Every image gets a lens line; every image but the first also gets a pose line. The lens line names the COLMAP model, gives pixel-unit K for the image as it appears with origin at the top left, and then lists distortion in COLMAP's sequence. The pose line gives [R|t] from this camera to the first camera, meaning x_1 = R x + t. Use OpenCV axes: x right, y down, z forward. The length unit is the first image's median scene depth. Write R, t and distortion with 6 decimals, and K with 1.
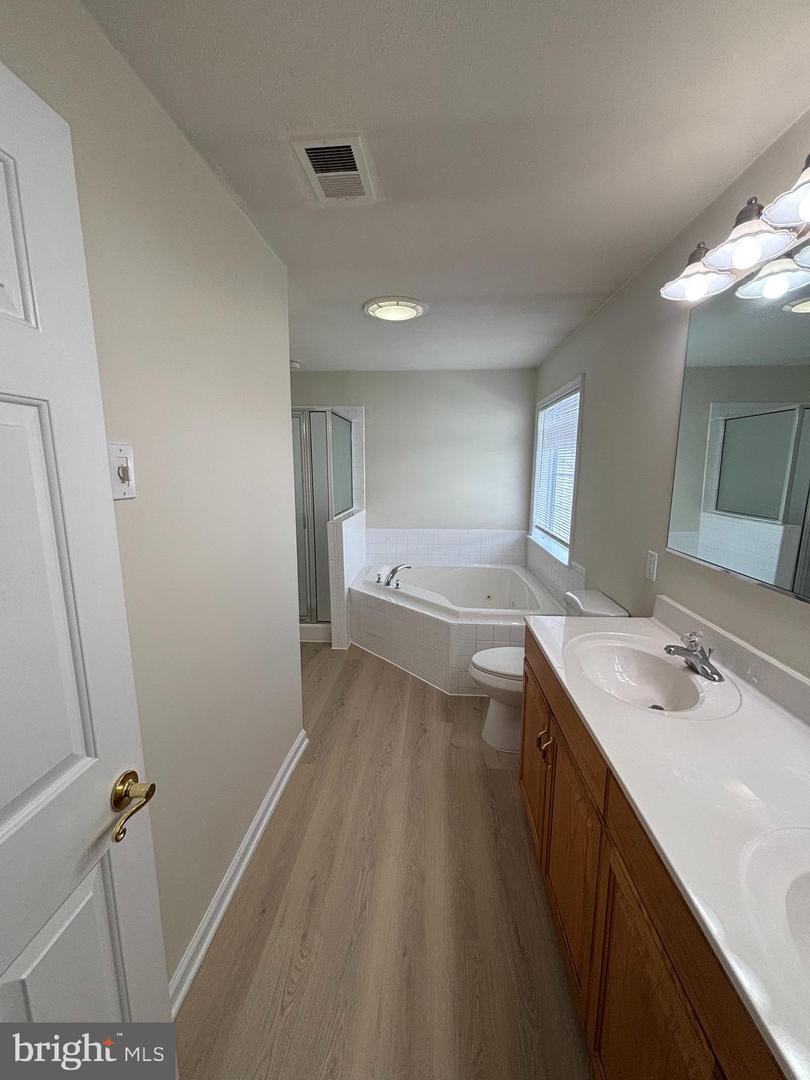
lens RADIAL K [[438.3, 0, 404.0], [0, 438.3, 541.3], [0, 0, 1]] dist [-0.003784, 0.003495]
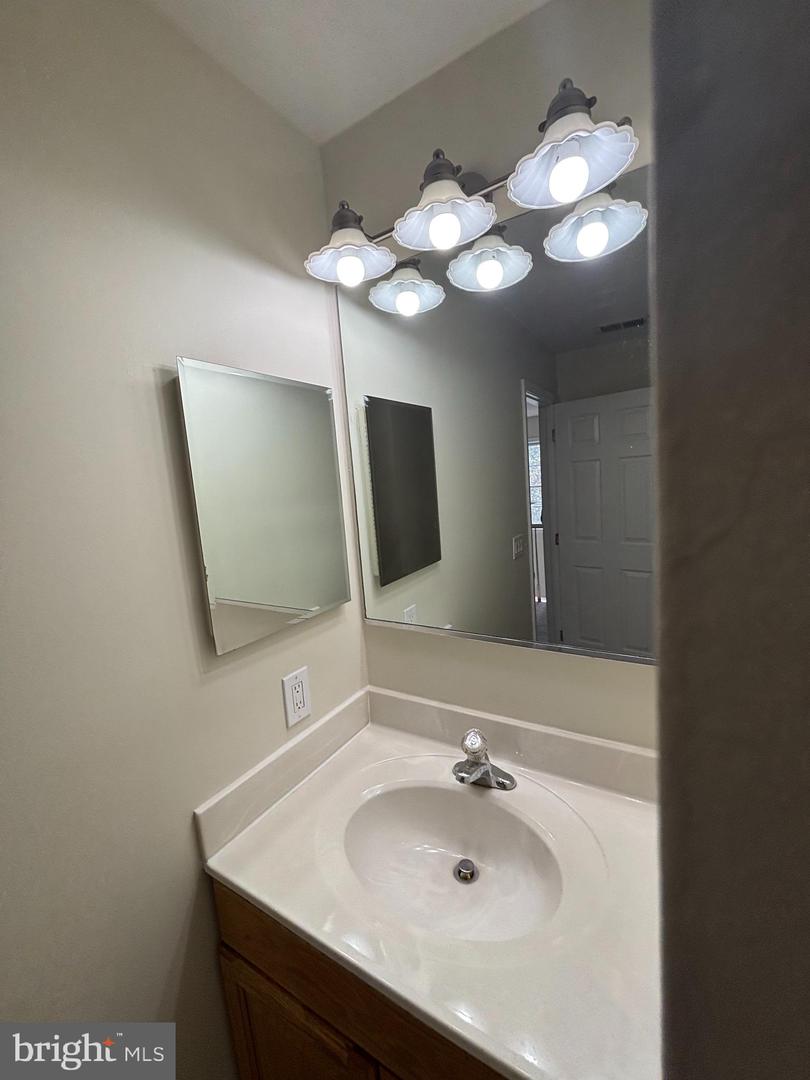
lens RADIAL K [[438.3, 0, 404.0], [0, 438.3, 541.3], [0, 0, 1]] dist [-0.003784, 0.003495]
pose [[0.477368, -0.134565, 0.868339, 0.029221], [0.235704, 0.971598, 0.020989, -0.140313], [-0.846501, 0.194651, 0.495527, 0.663743]]
